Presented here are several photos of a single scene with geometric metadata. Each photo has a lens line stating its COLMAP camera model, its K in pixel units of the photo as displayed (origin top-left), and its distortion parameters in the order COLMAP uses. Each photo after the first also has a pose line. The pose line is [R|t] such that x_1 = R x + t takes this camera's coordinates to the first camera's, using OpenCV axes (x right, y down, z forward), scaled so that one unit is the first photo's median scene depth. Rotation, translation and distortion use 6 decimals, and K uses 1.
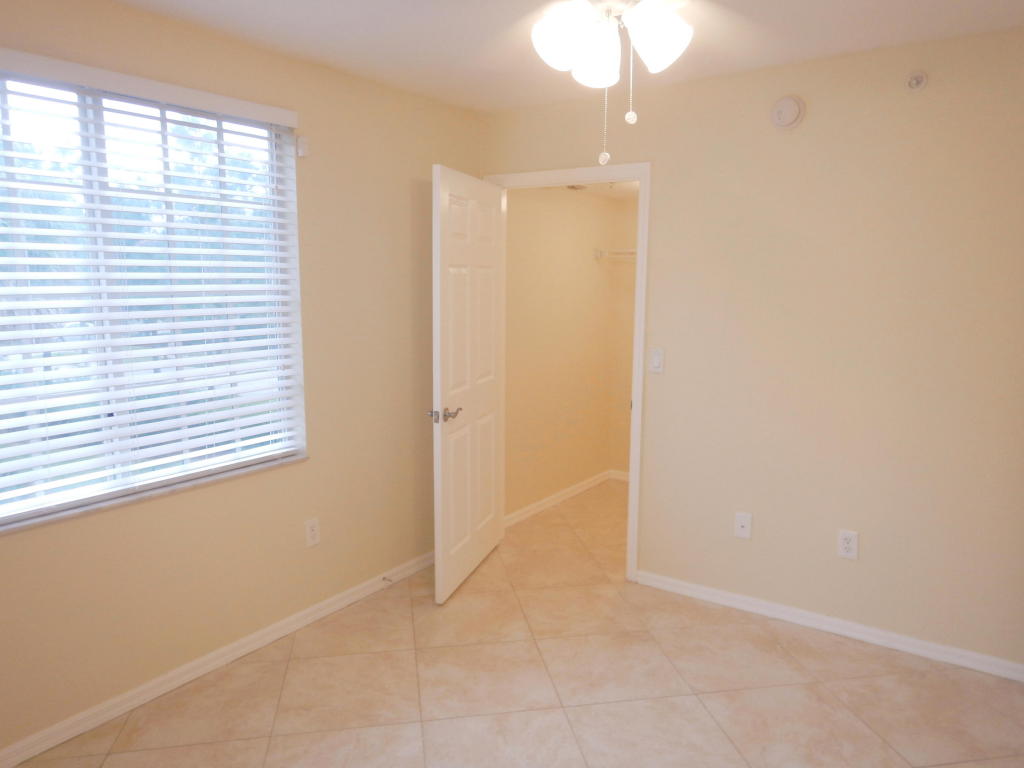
lens RADIAL K [[736.4, 0, 512.0], [0, 736.4, 384.0], [0, 0, 1]] dist [0.009373, -0.001666]
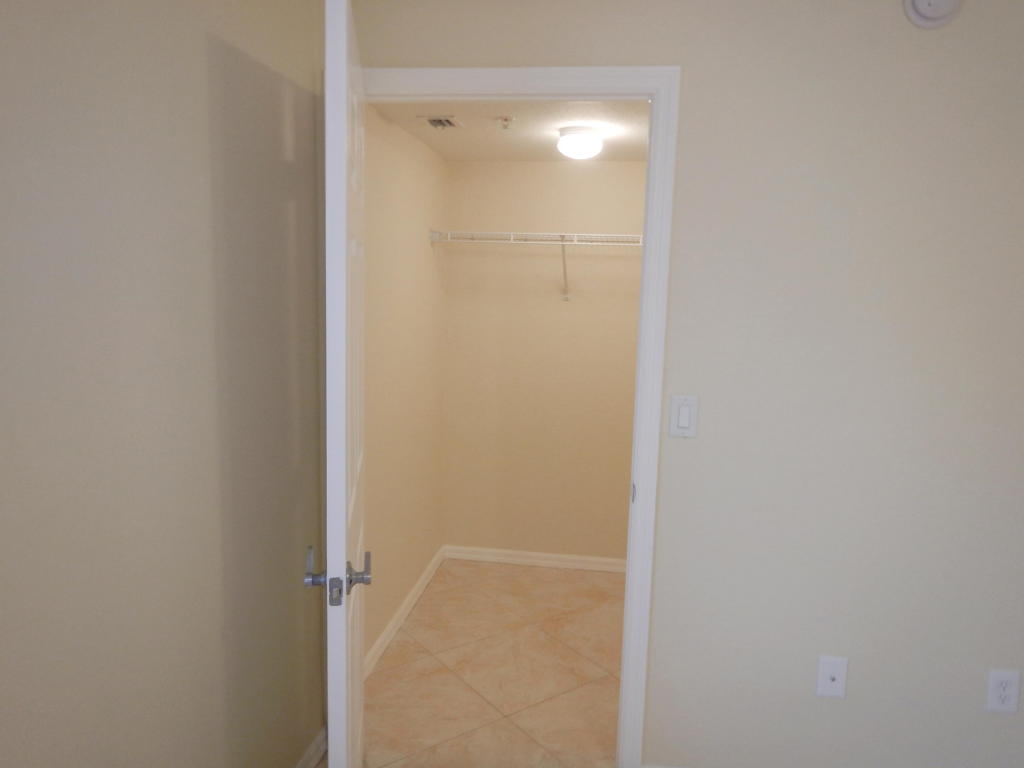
lens RADIAL K [[736.4, 0, 512.0], [0, 736.4, 384.0], [0, 0, 1]] dist [0.009373, -0.001666]
pose [[0.894286, -0.046142, 0.445110, -0.182299], [0.045355, 0.998894, 0.012424, -0.069795], [-0.445191, 0.009077, 0.895390, 0.540363]]
